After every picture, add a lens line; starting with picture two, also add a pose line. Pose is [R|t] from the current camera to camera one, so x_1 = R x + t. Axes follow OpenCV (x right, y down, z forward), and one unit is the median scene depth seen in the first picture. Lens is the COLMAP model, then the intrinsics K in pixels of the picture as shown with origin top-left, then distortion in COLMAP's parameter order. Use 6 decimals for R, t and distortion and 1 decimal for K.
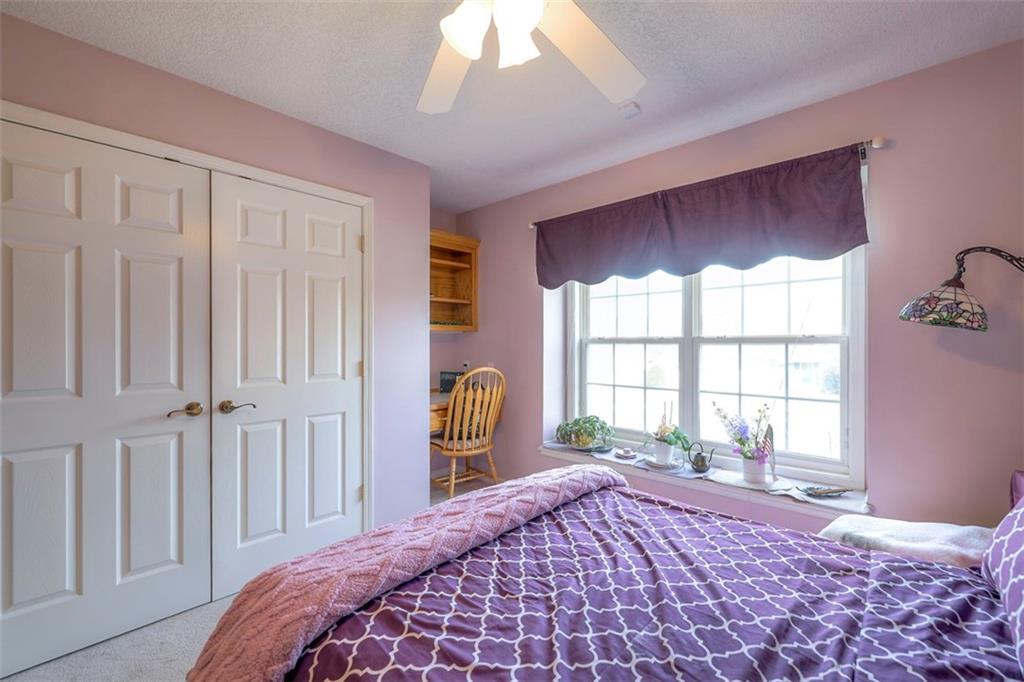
lens RADIAL K [[430.2, 0, 510.8], [0, 430.2, 337.5], [0, 0, 1]] dist [0.001033, 0.000216]
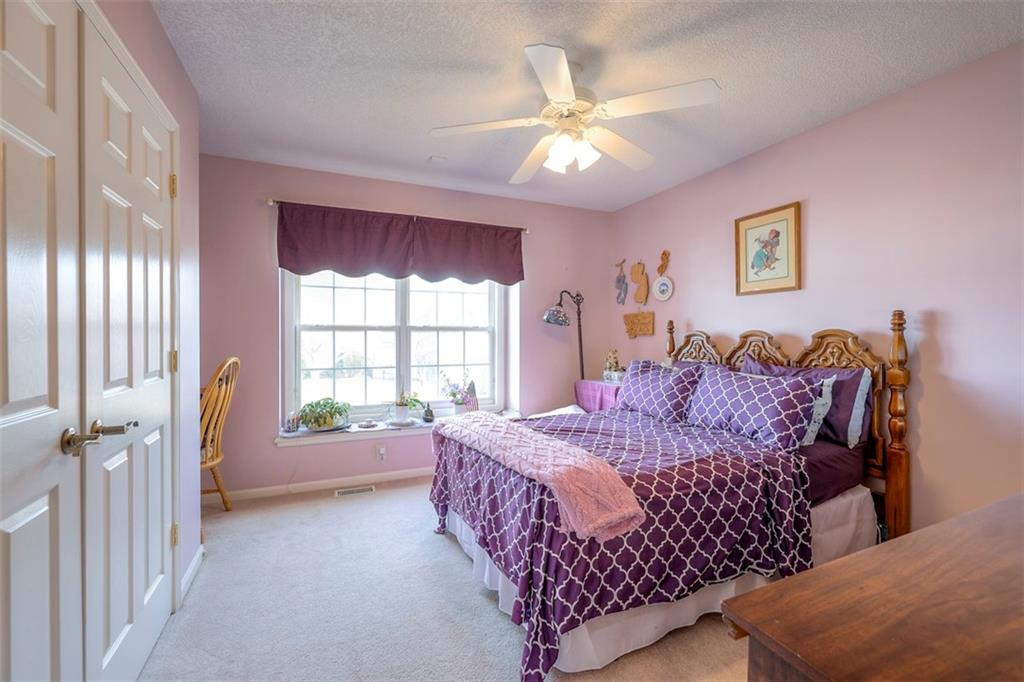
lens RADIAL K [[430.2, 0, 510.8], [0, 430.2, 337.5], [0, 0, 1]] dist [0.001033, 0.000216]
pose [[0.381694, -0.013940, 0.924184, -0.731593], [-0.009607, 0.999772, 0.019048, 0.005847], [-0.924239, -0.016149, 0.381473, 0.209944]]
